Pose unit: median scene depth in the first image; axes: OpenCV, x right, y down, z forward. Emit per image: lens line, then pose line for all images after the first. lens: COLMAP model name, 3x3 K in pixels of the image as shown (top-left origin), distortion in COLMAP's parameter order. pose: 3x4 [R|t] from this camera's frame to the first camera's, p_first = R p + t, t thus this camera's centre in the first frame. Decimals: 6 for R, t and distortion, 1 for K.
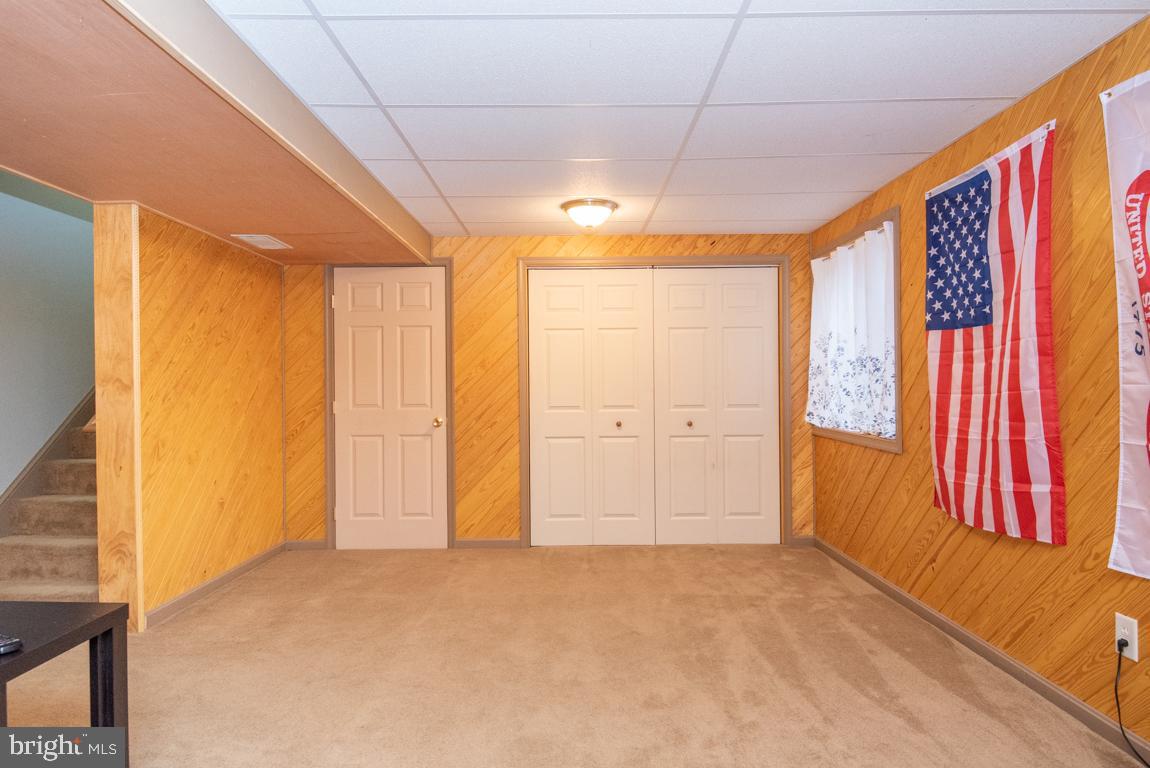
lens RADIAL K [[680.3, 0, 571.4], [0, 680.3, 389.7], [0, 0, 1]] dist [-0.000993, -0.013998]
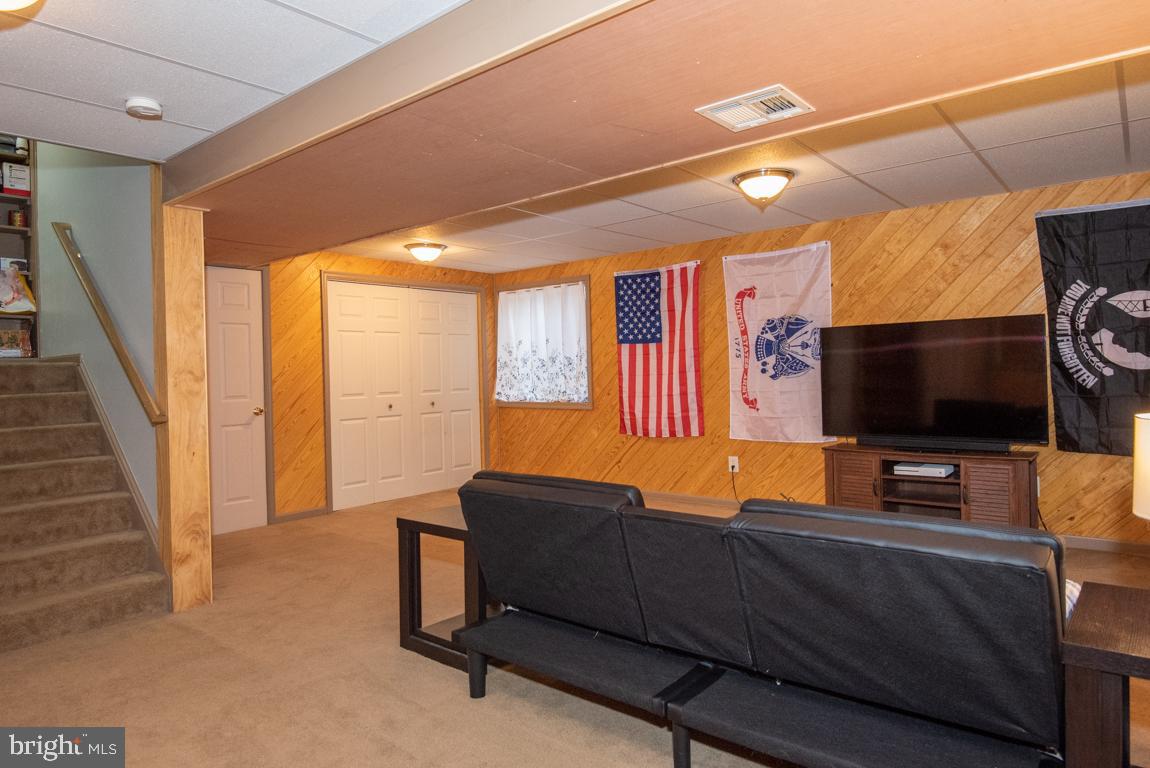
lens RADIAL K [[680.3, 0, 582.6], [0, 680.3, 376.6], [0, 0, 1]] dist [-0.000993, -0.013998]
pose [[0.634146, -0.013777, 0.773090, -1.072673], [0.024474, 0.999698, -0.002260, 0.009759], [-0.772826, 0.020354, 0.634292, -0.161541]]
